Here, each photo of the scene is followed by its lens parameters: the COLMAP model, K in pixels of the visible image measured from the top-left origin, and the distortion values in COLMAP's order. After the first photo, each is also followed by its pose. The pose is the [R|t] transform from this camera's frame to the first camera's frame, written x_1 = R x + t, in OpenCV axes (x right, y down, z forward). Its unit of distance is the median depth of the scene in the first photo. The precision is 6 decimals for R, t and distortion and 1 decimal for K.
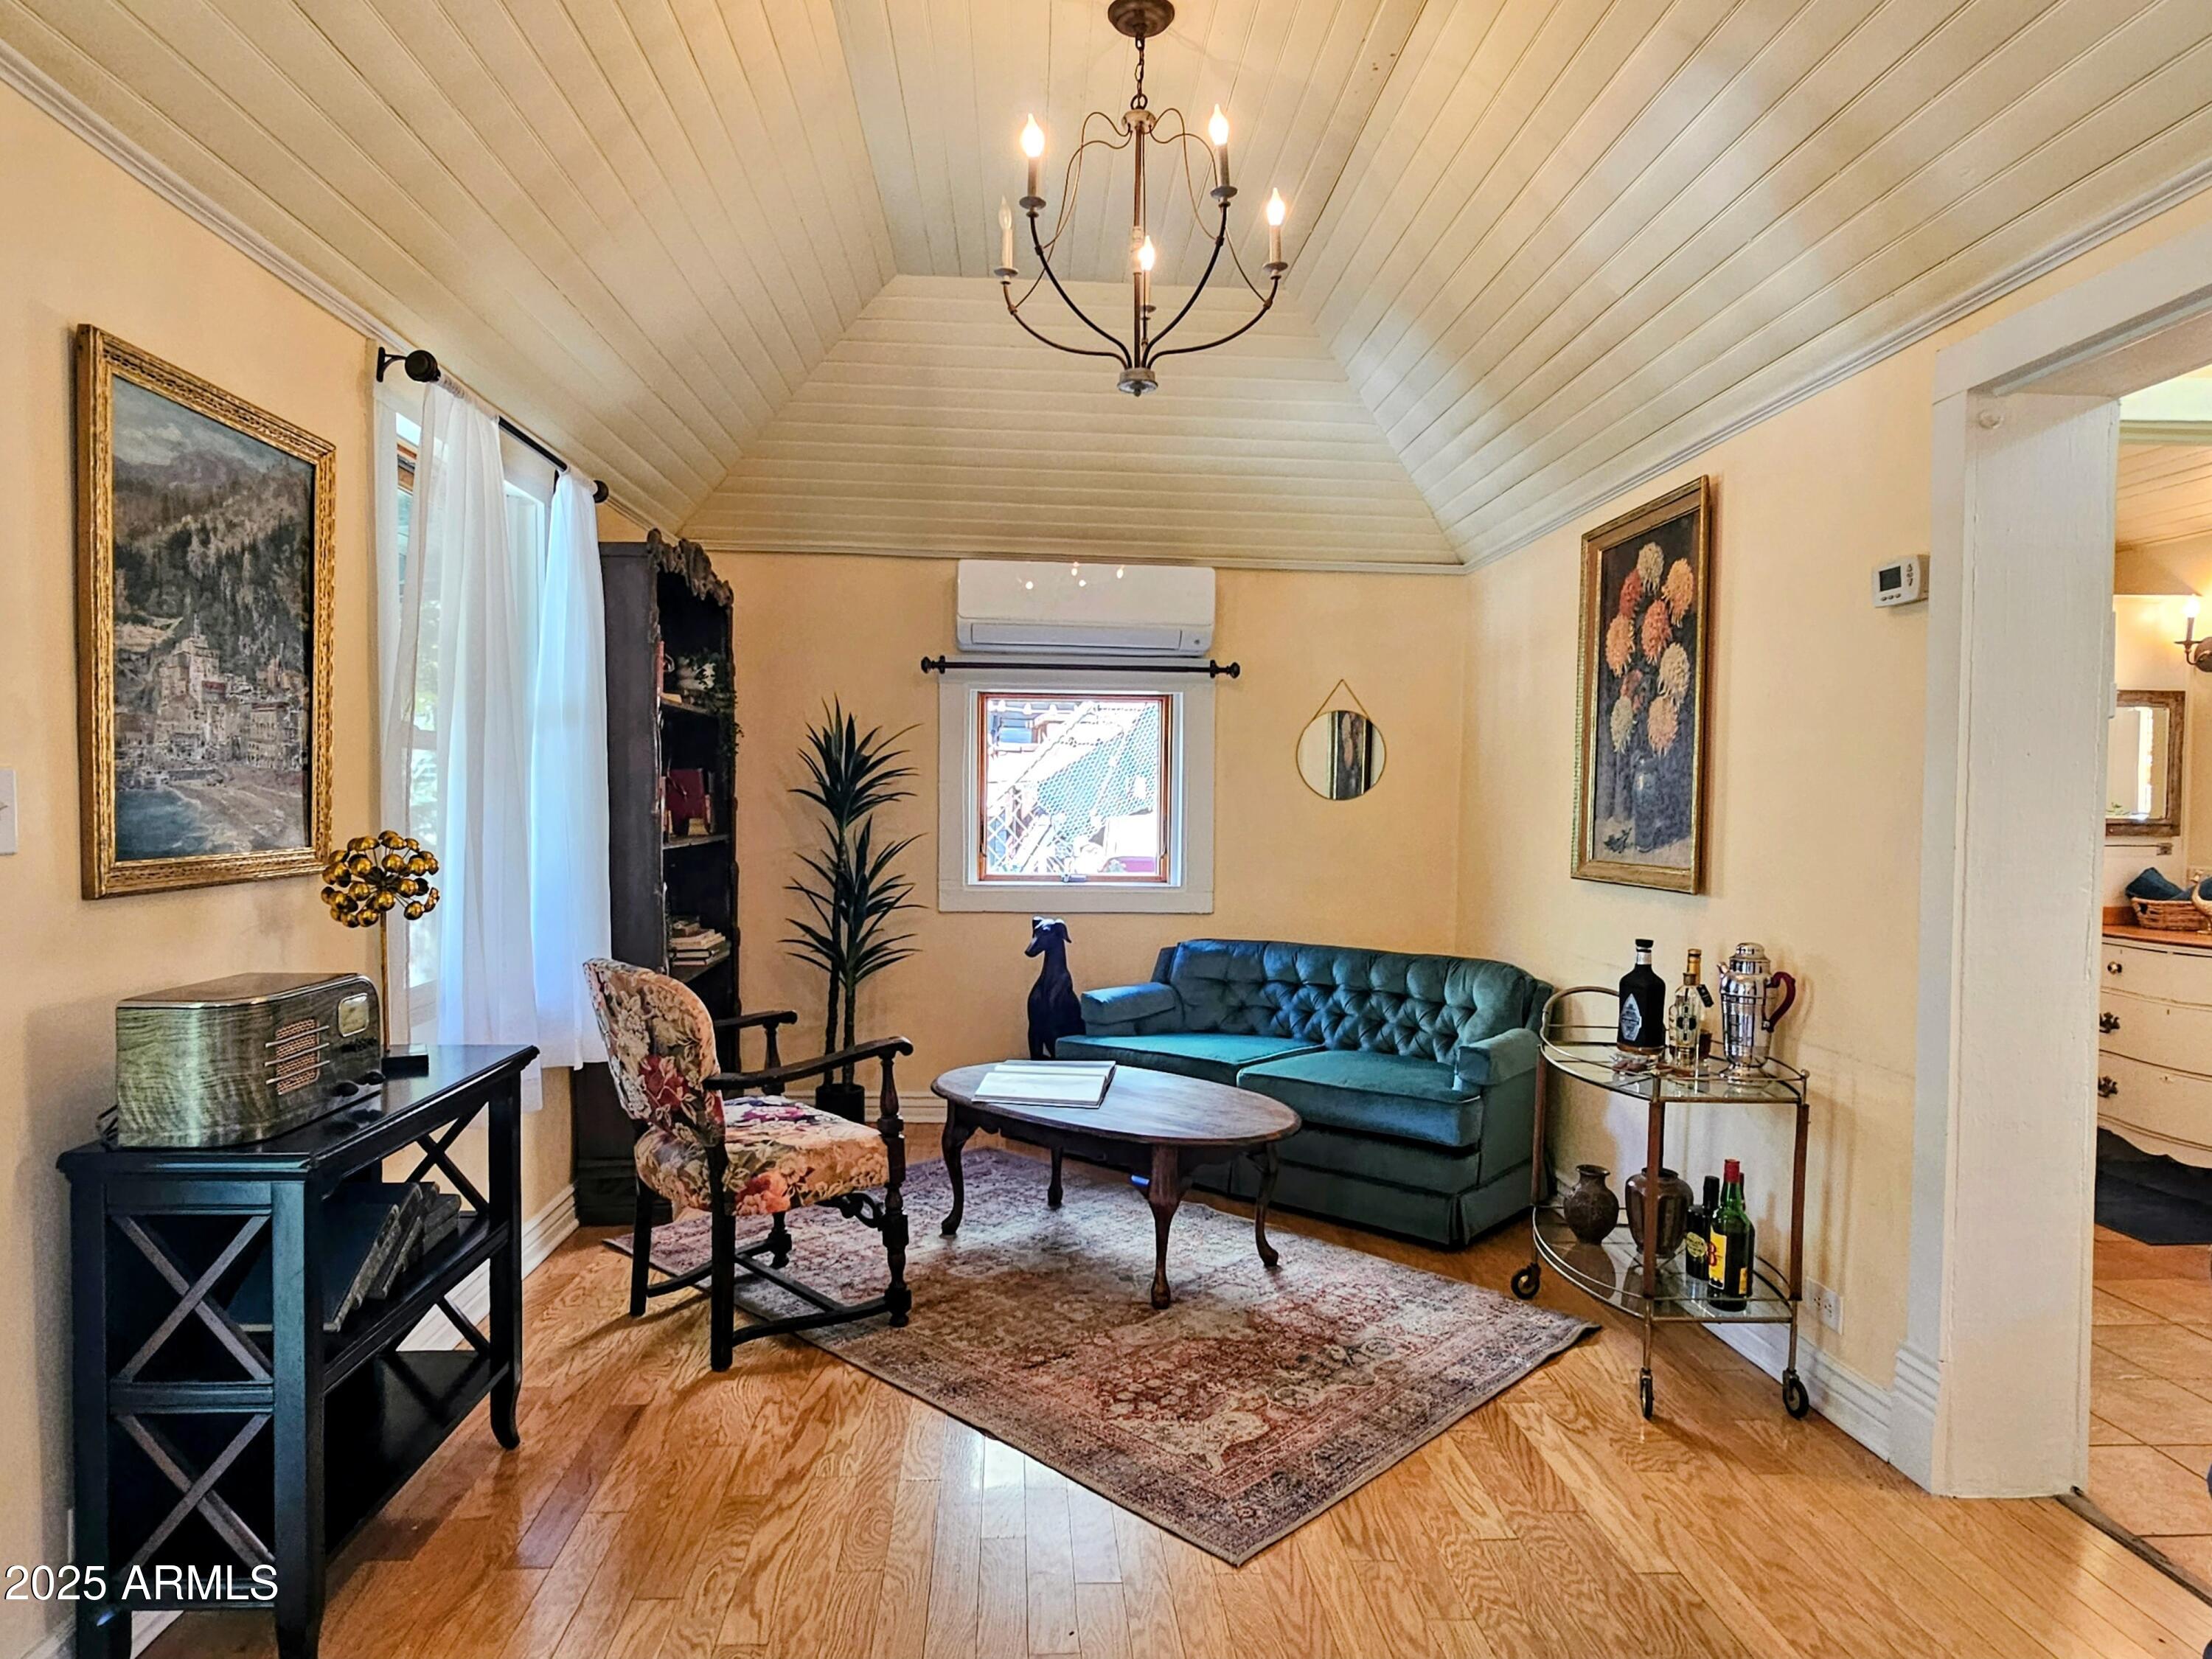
lens RADIAL K [[1349.7, 0, 1098.9], [0, 1349.7, 852.2], [0, 0, 1]] dist [-0.000746, -0.002867]
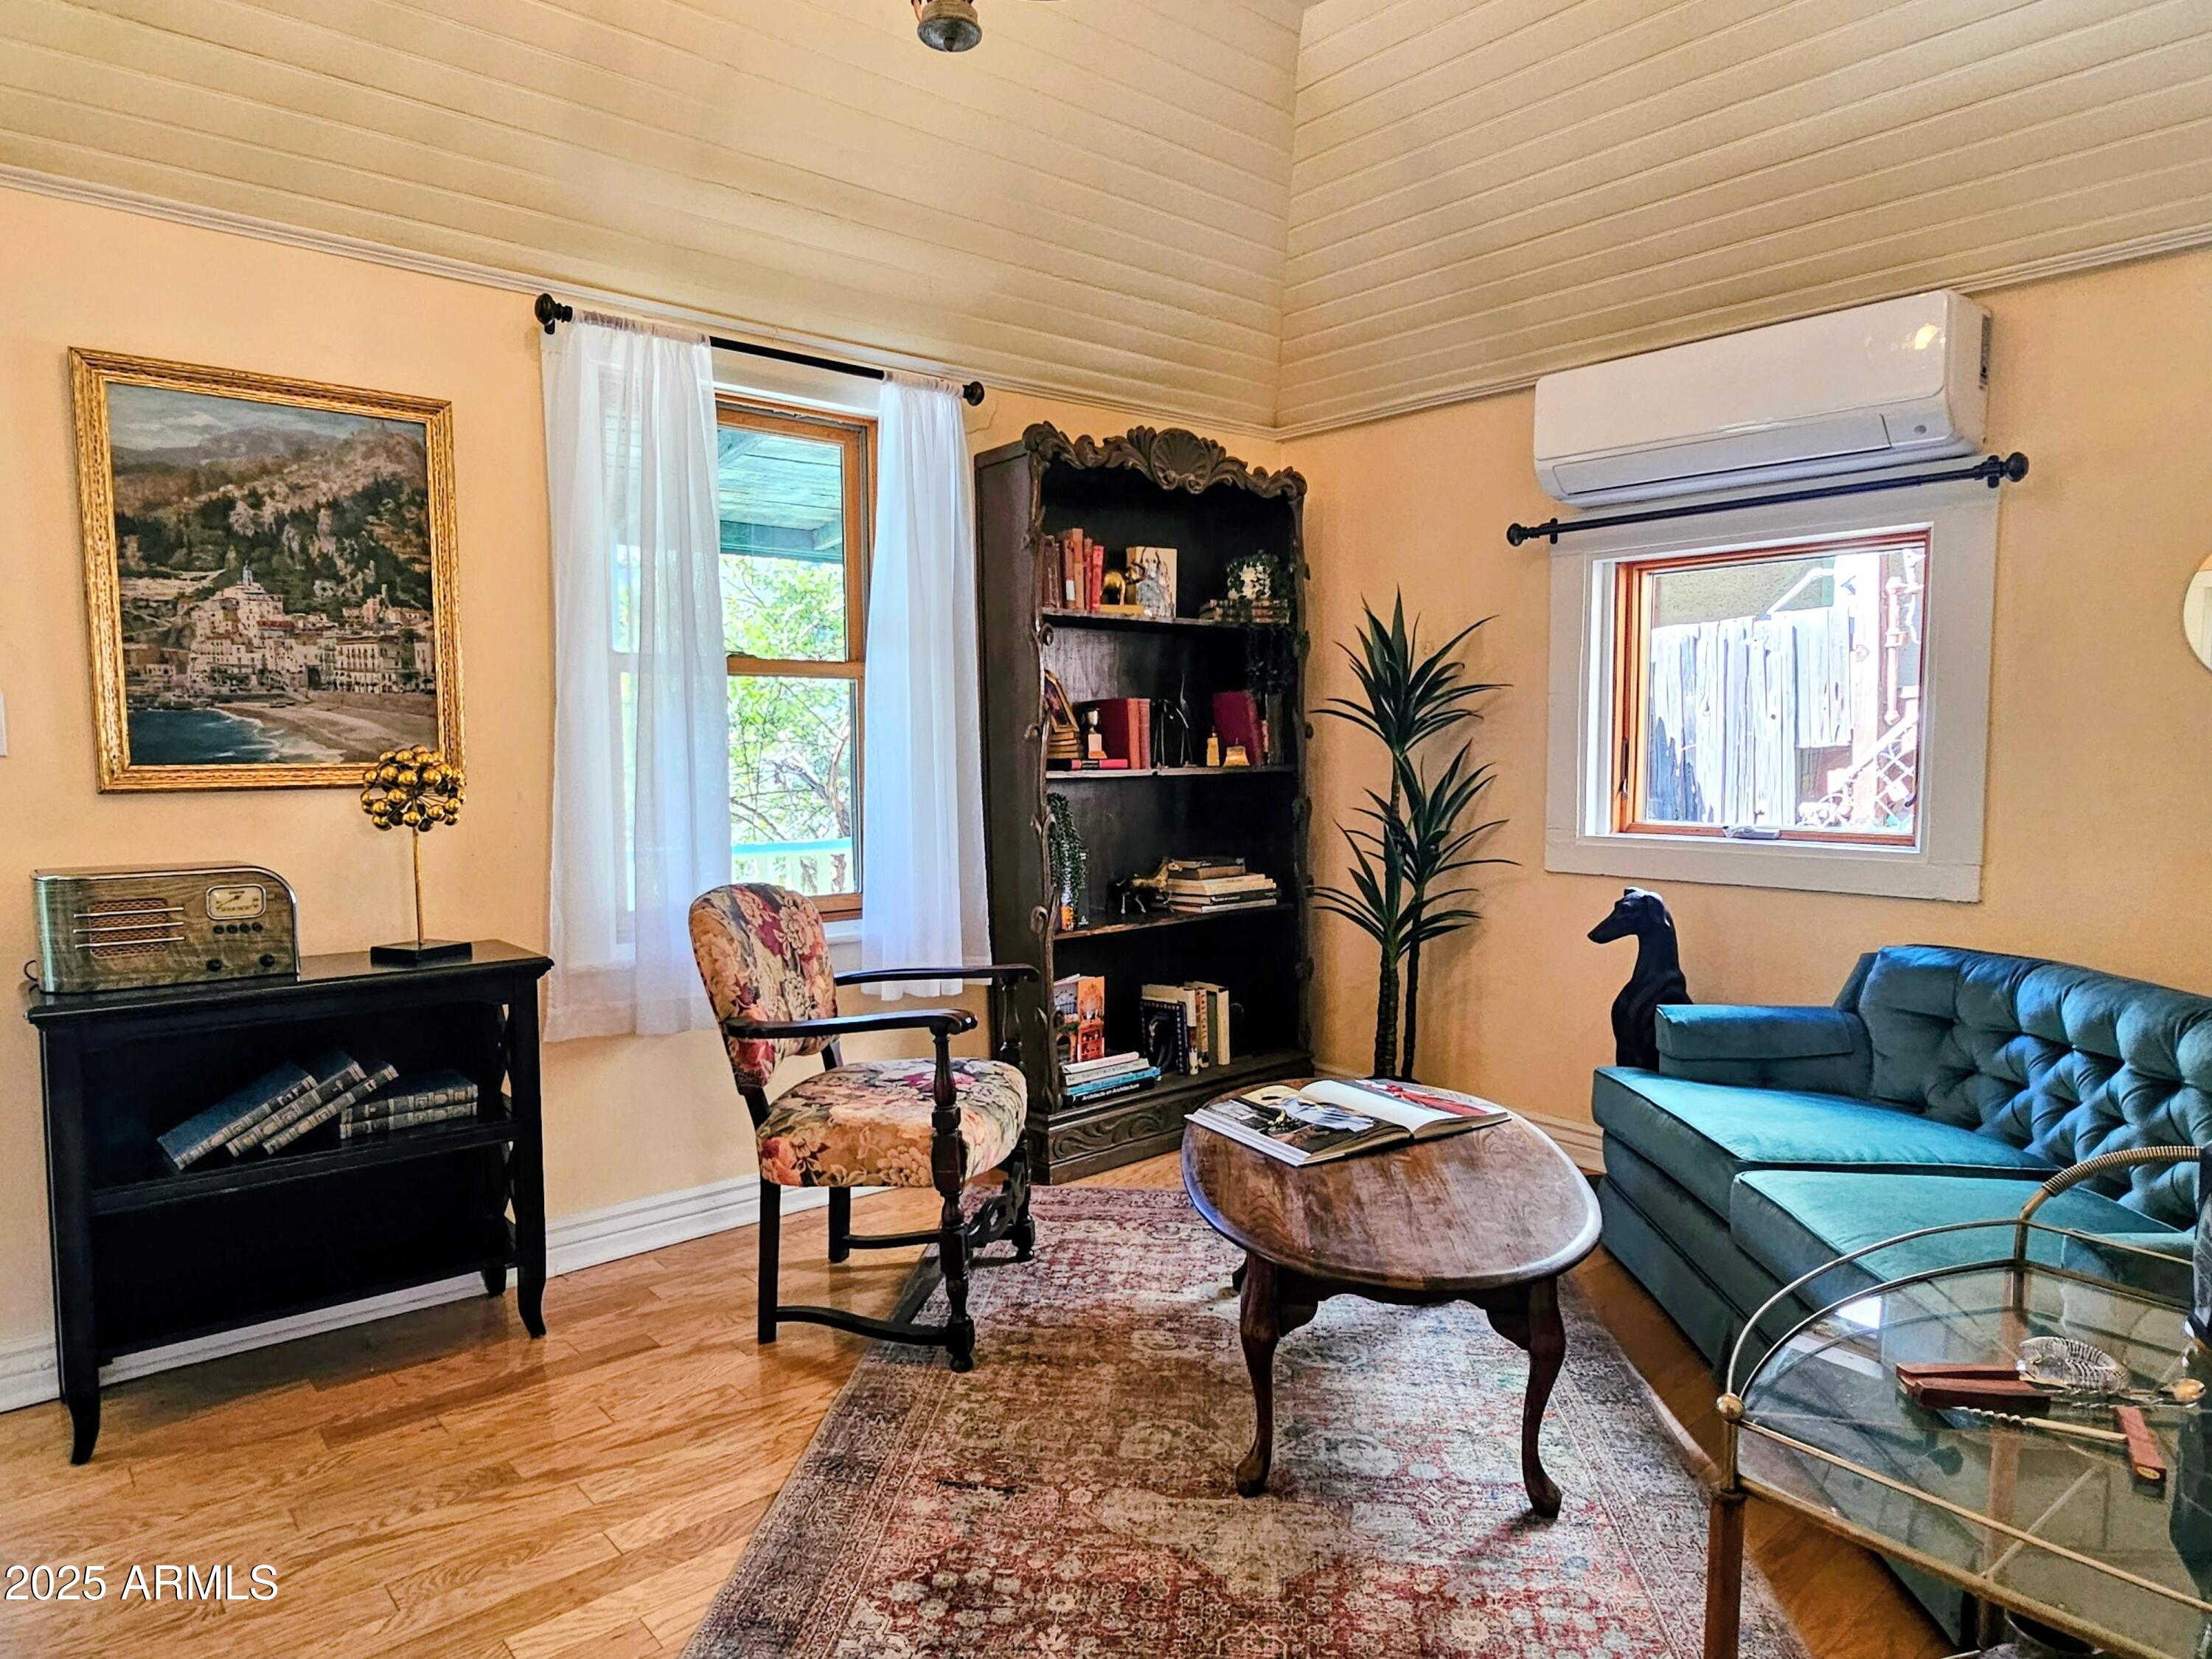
lens RADIAL K [[1349.7, 0, 1083.3], [0, 1349.7, 848.5], [0, 0, 1]] dist [-0.000746, -0.002867]
pose [[0.599301, 0.045329, -0.799239, 0.450574], [-0.019047, 0.998920, 0.042372, 0.007507], [0.800297, -0.010170, 0.599518, 0.508759]]
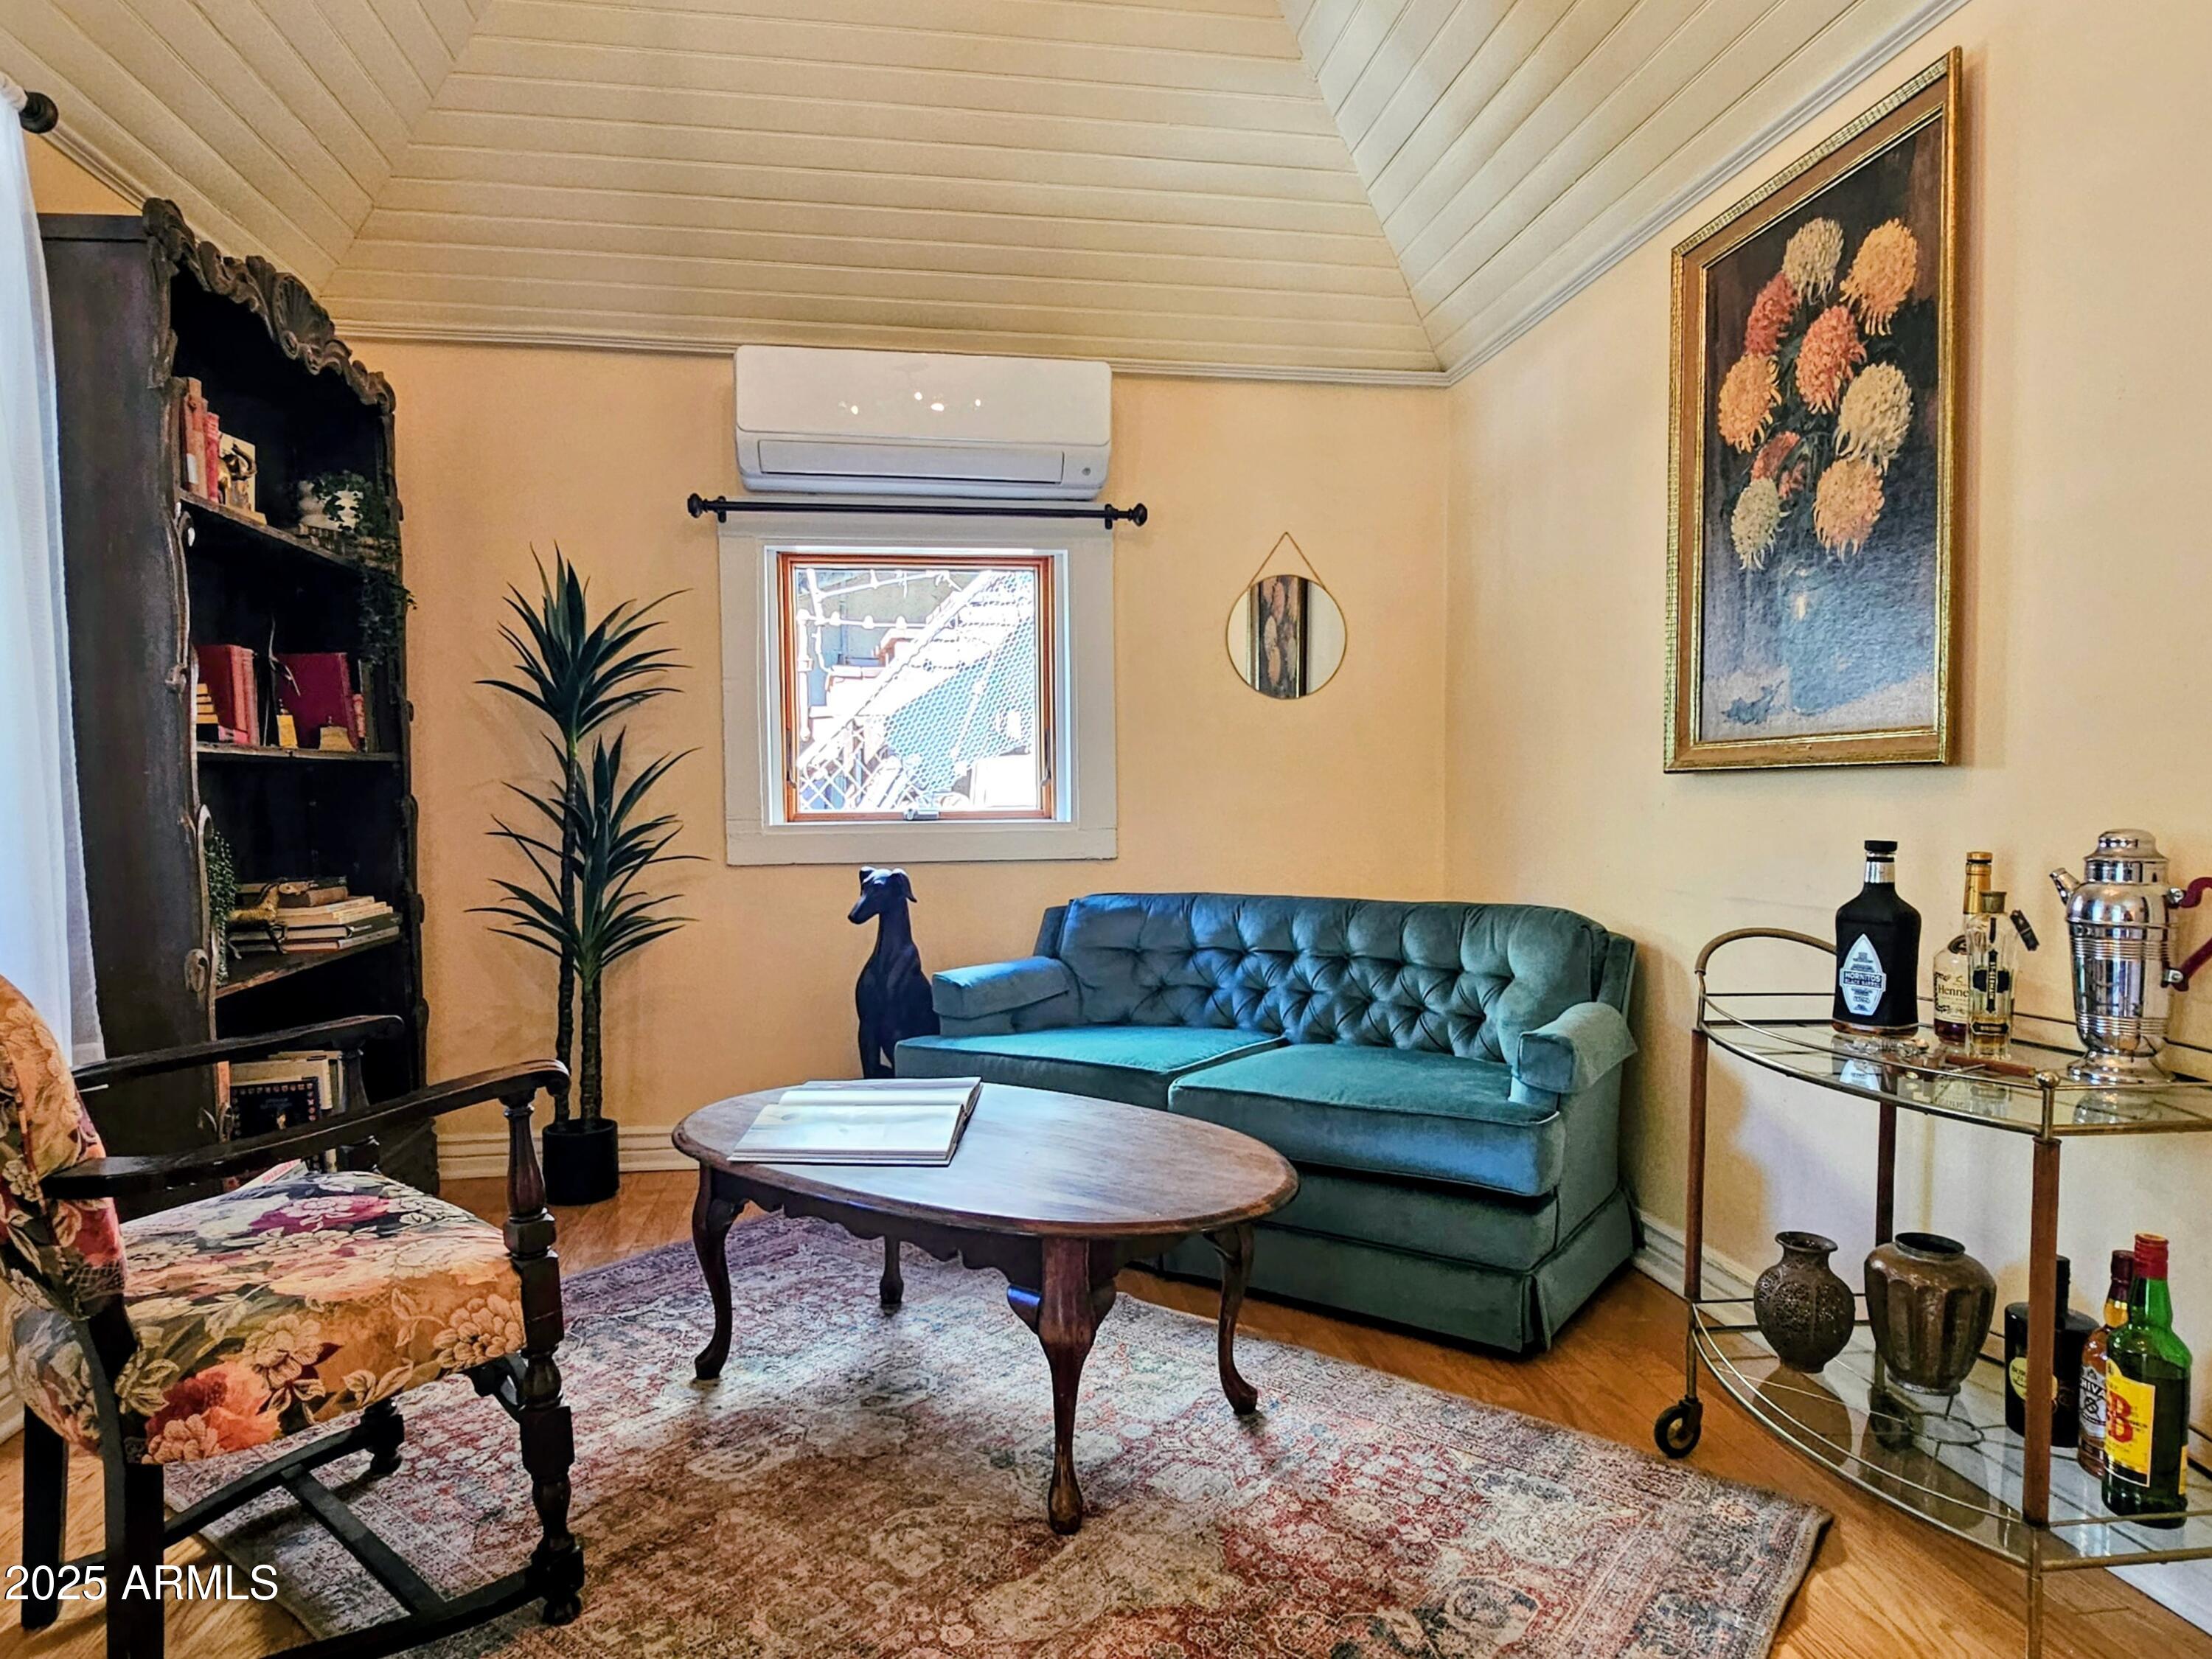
lens RADIAL K [[1349.7, 0, 1089.8], [0, 1349.7, 848.6], [0, 0, 1]] dist [-0.000746, -0.002867]
pose [[0.996253, -0.025599, 0.082606, 0.015592], [0.025193, 0.999665, 0.005946, 0.051056], [-0.082731, -0.003843, 0.996565, 0.410353]]
